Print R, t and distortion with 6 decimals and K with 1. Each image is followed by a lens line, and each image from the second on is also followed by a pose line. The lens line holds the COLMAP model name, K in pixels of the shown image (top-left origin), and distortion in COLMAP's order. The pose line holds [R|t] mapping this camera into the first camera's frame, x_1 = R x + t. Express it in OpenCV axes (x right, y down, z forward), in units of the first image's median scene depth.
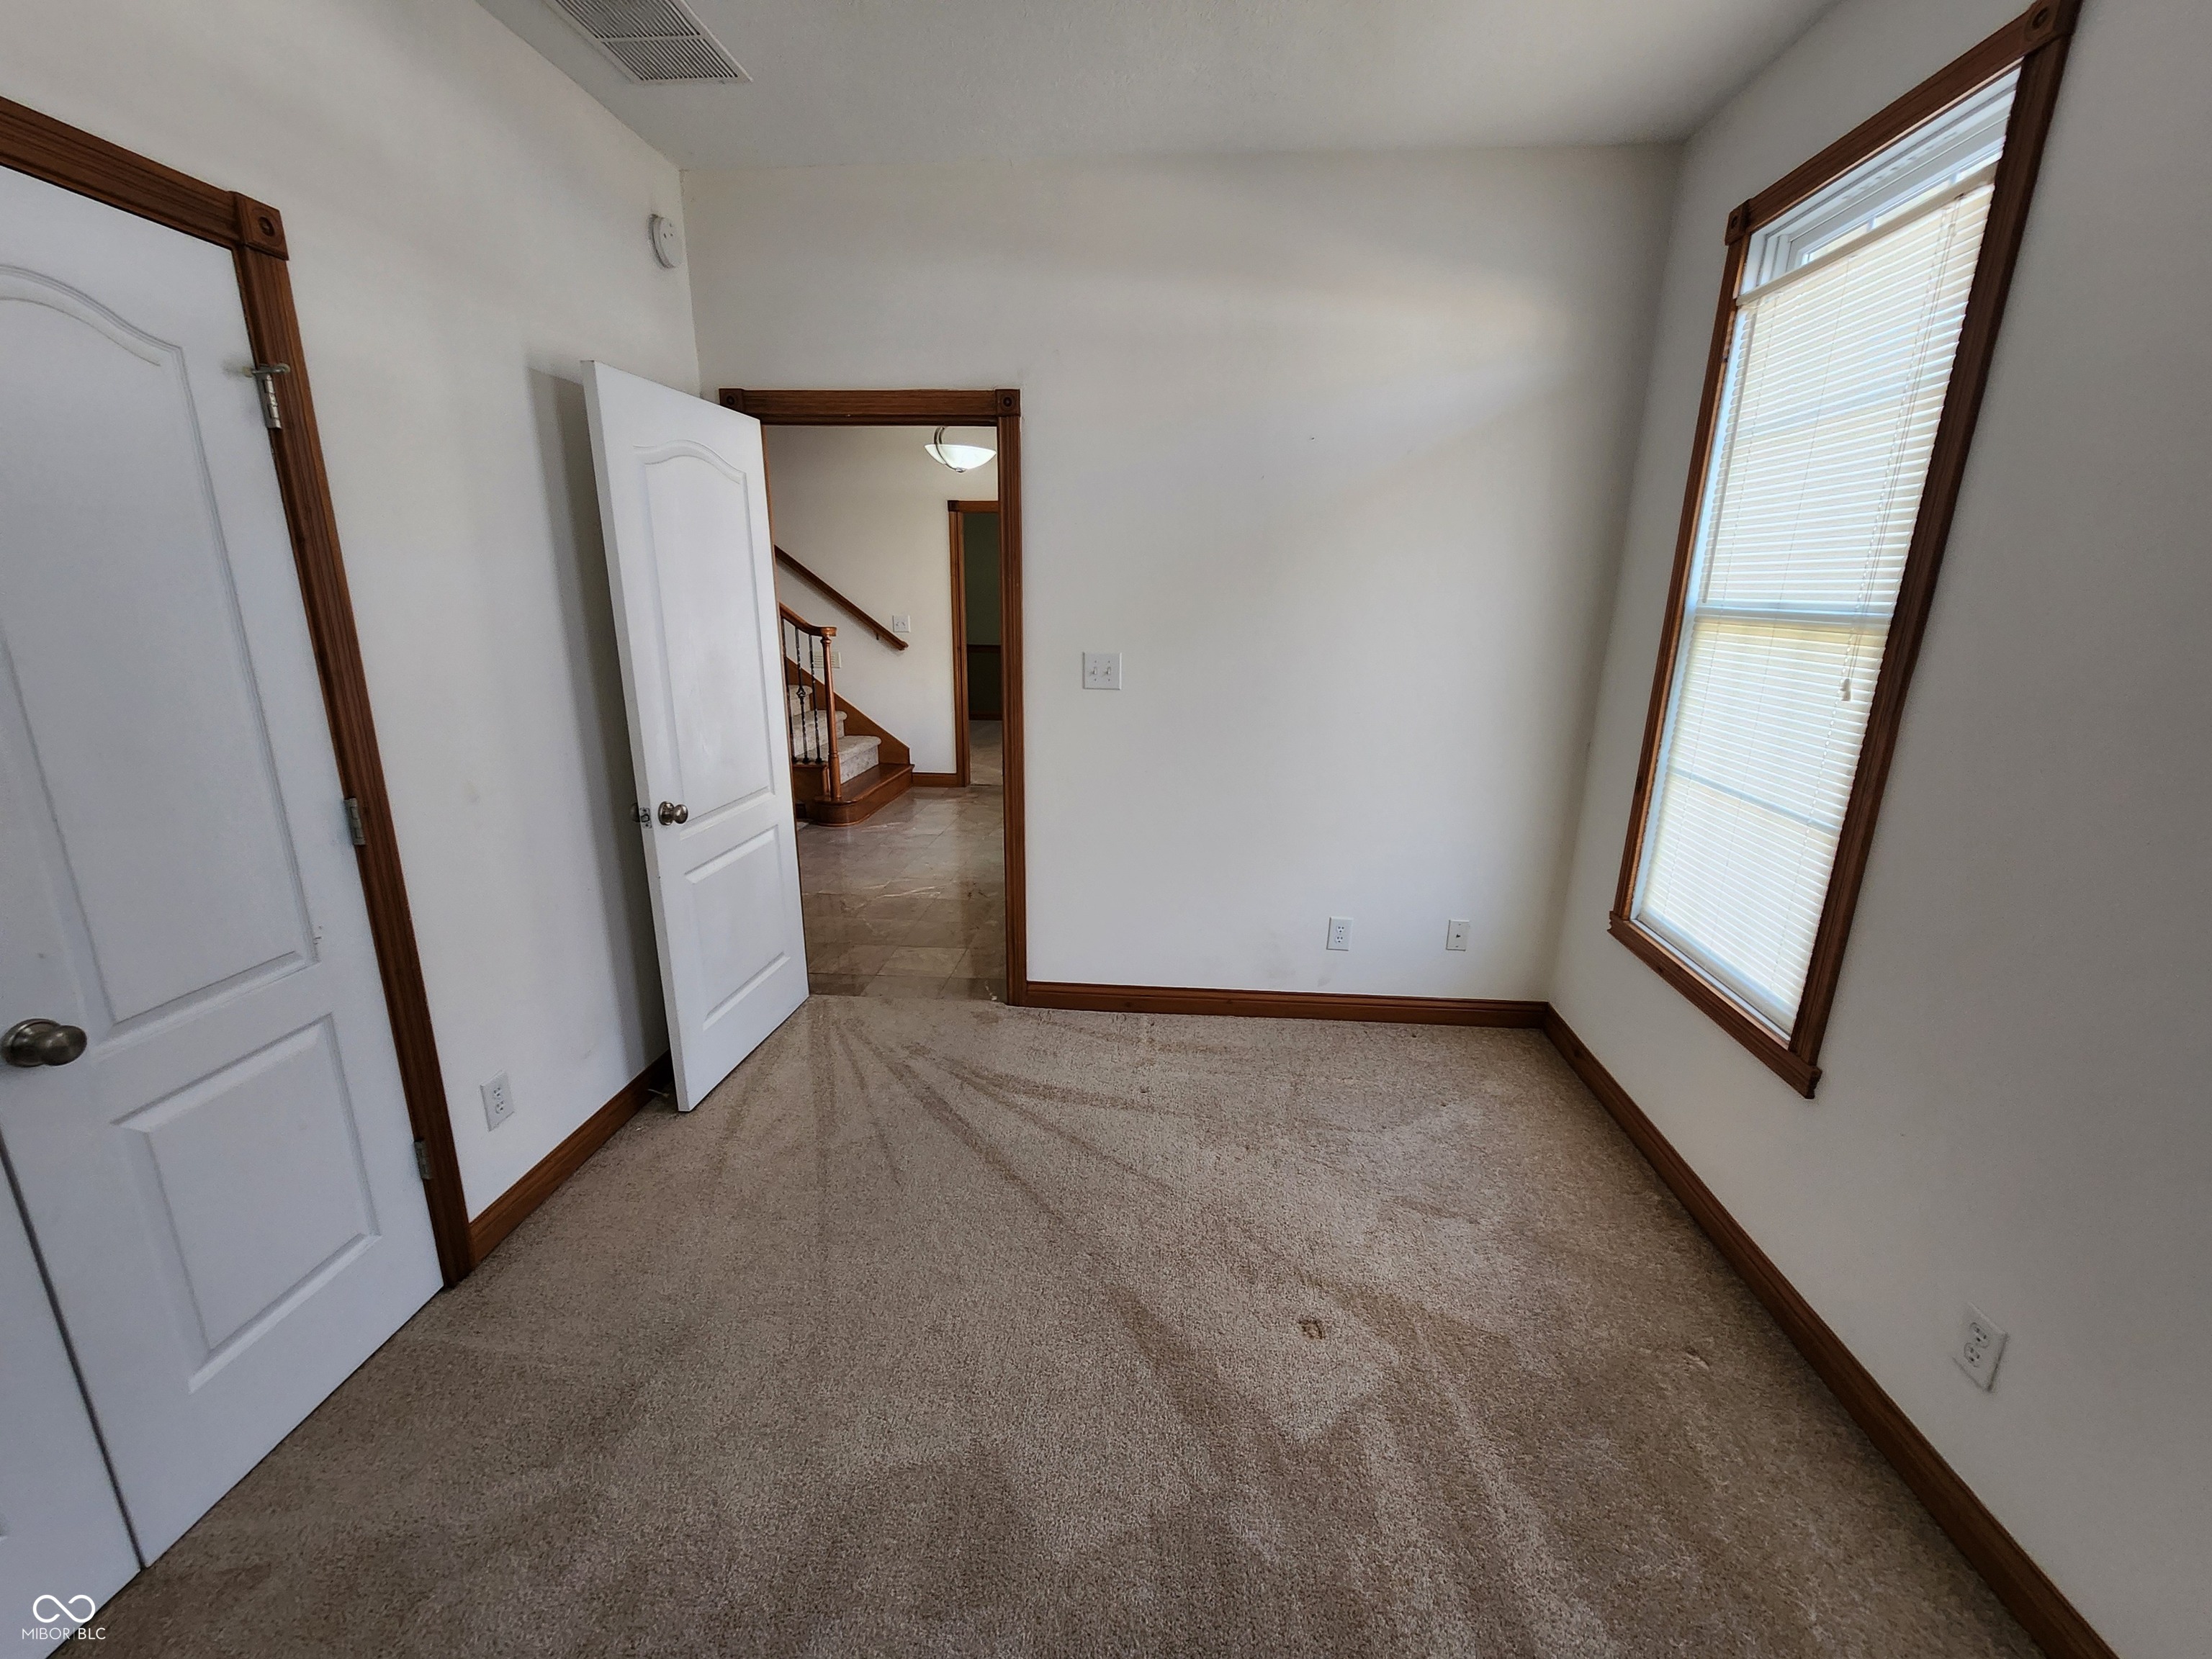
lens RADIAL K [[917.0, 0, 1103.3], [0, 917.0, 838.3], [0, 0, 1]] dist [0.002154, -0.000114]
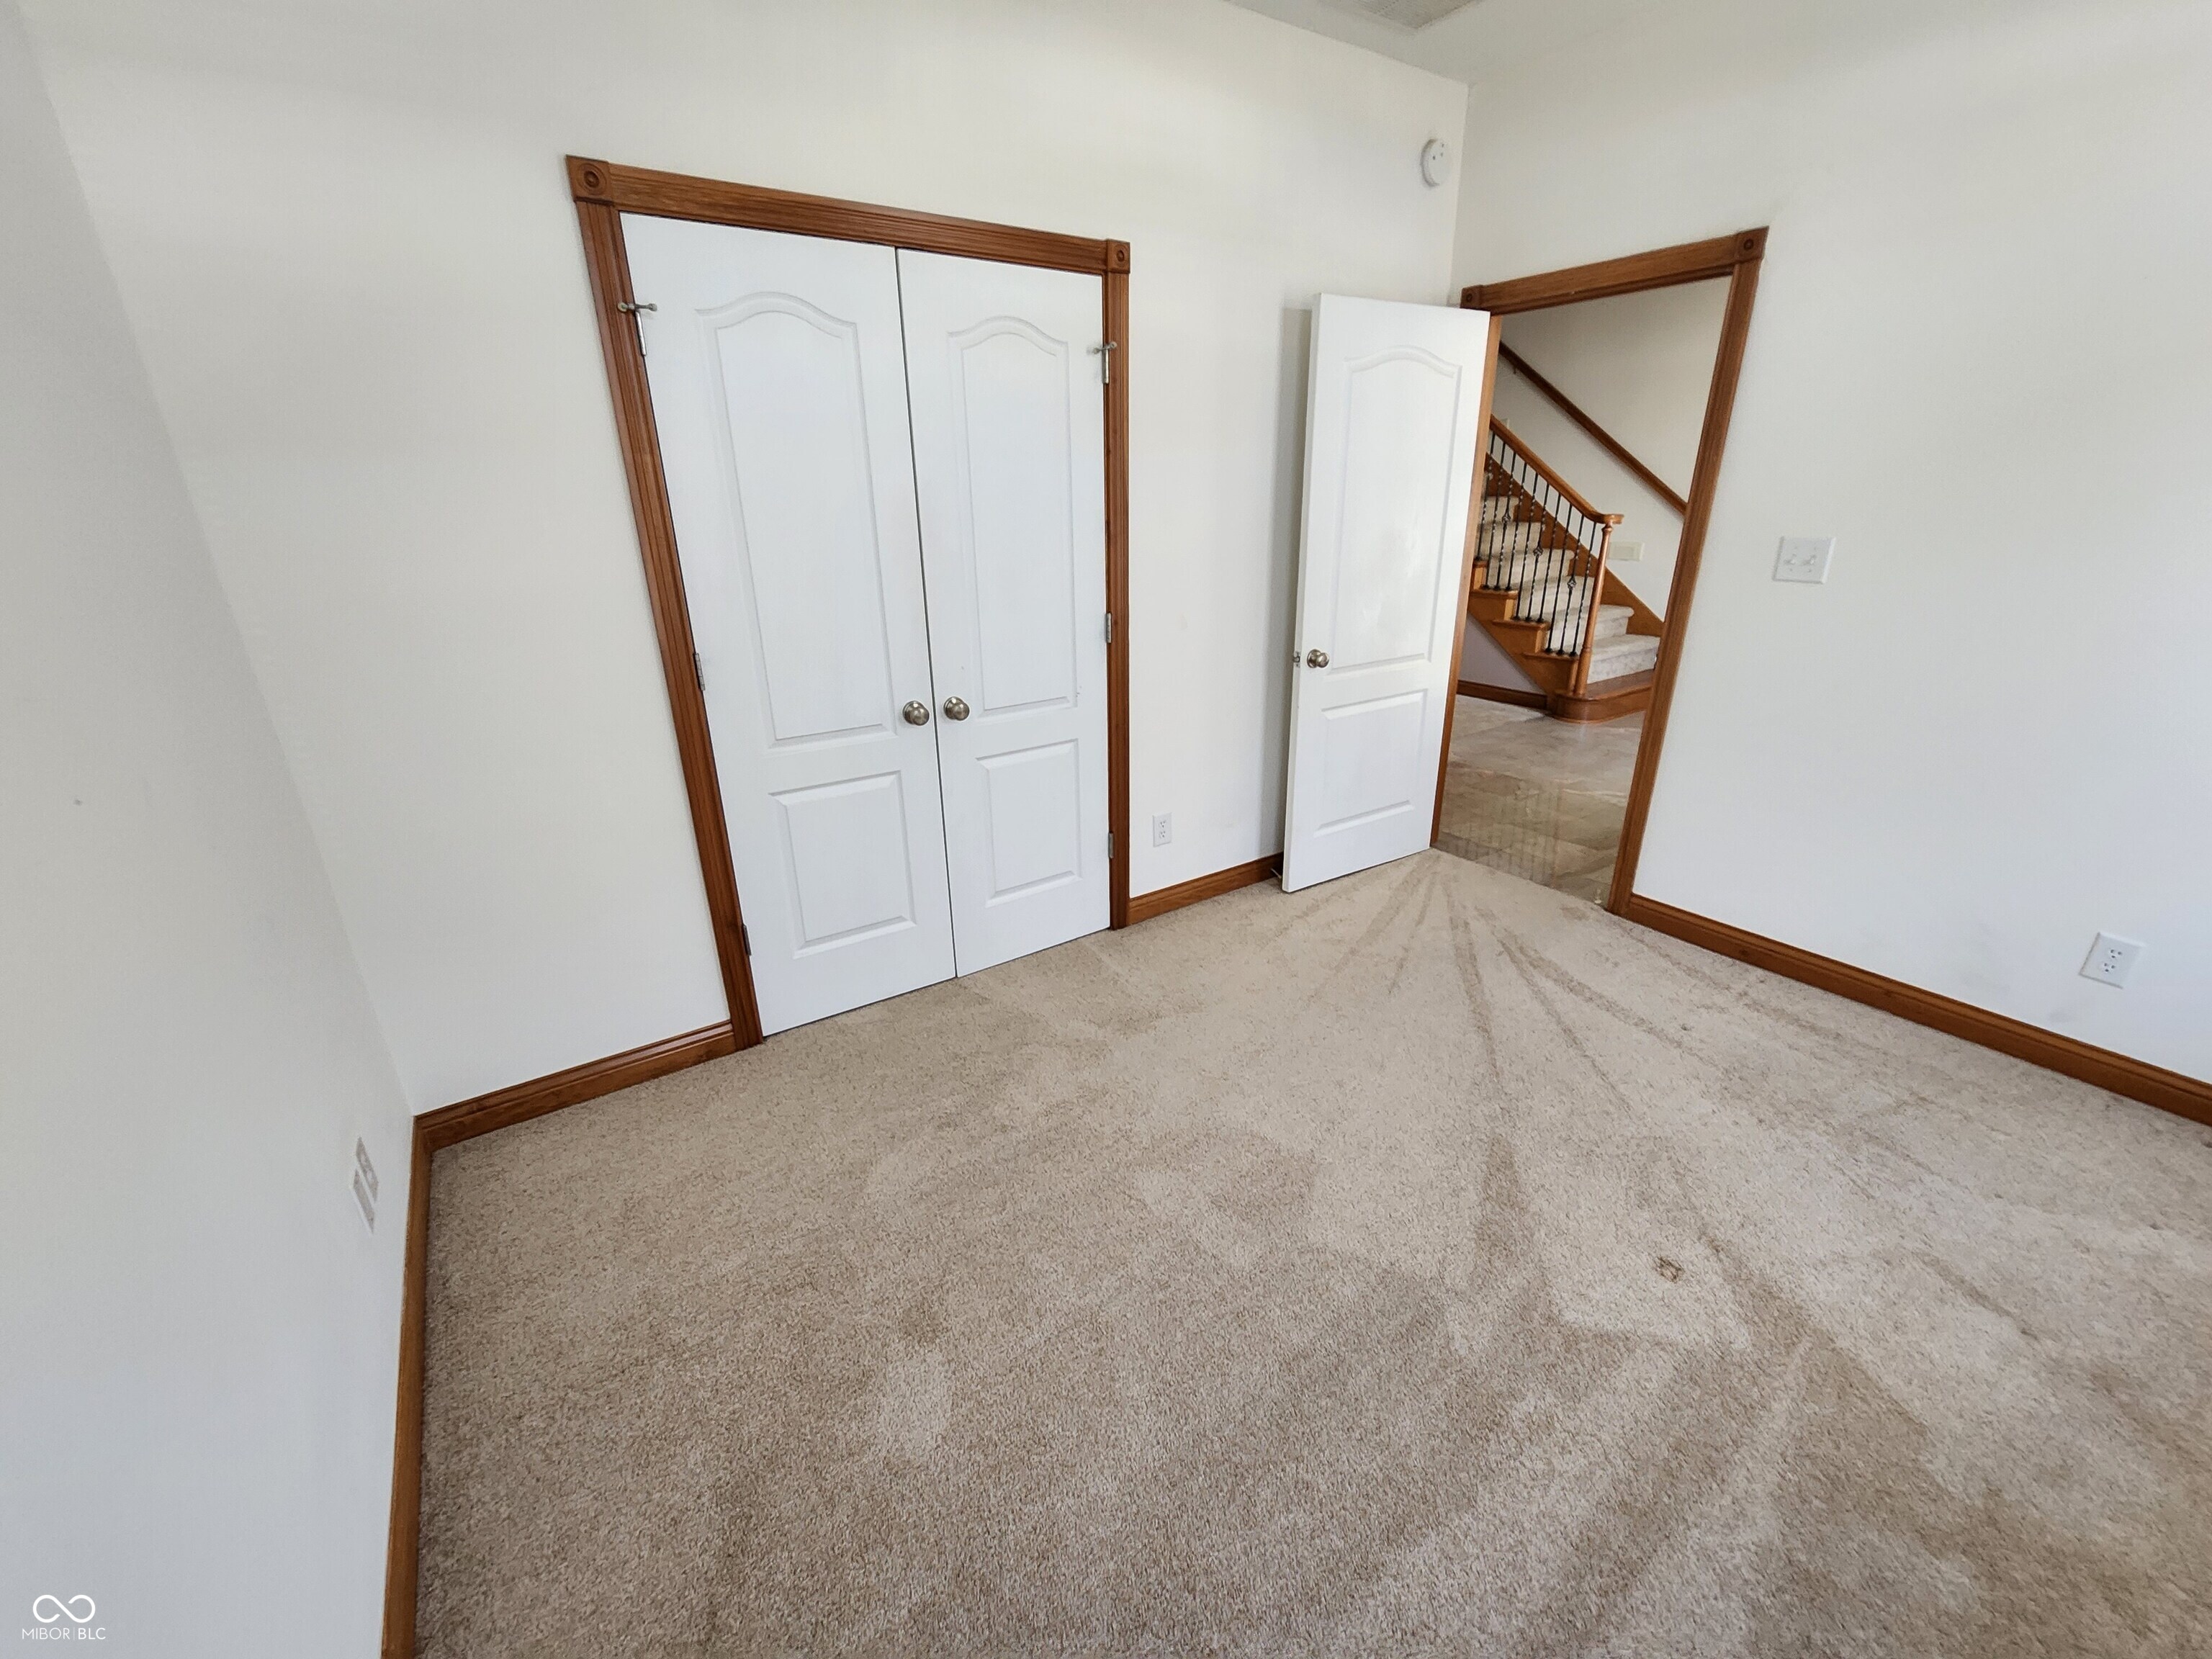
lens RADIAL K [[917.0, 0, 1103.3], [0, 917.0, 838.3], [0, 0, 1]] dist [0.002154, -0.000114]
pose [[0.617006, 0.259702, -0.742871, 0.359305], [-0.180411, 0.965517, 0.187693, 0.028068], [0.765999, 0.018215, 0.642583, -0.043845]]
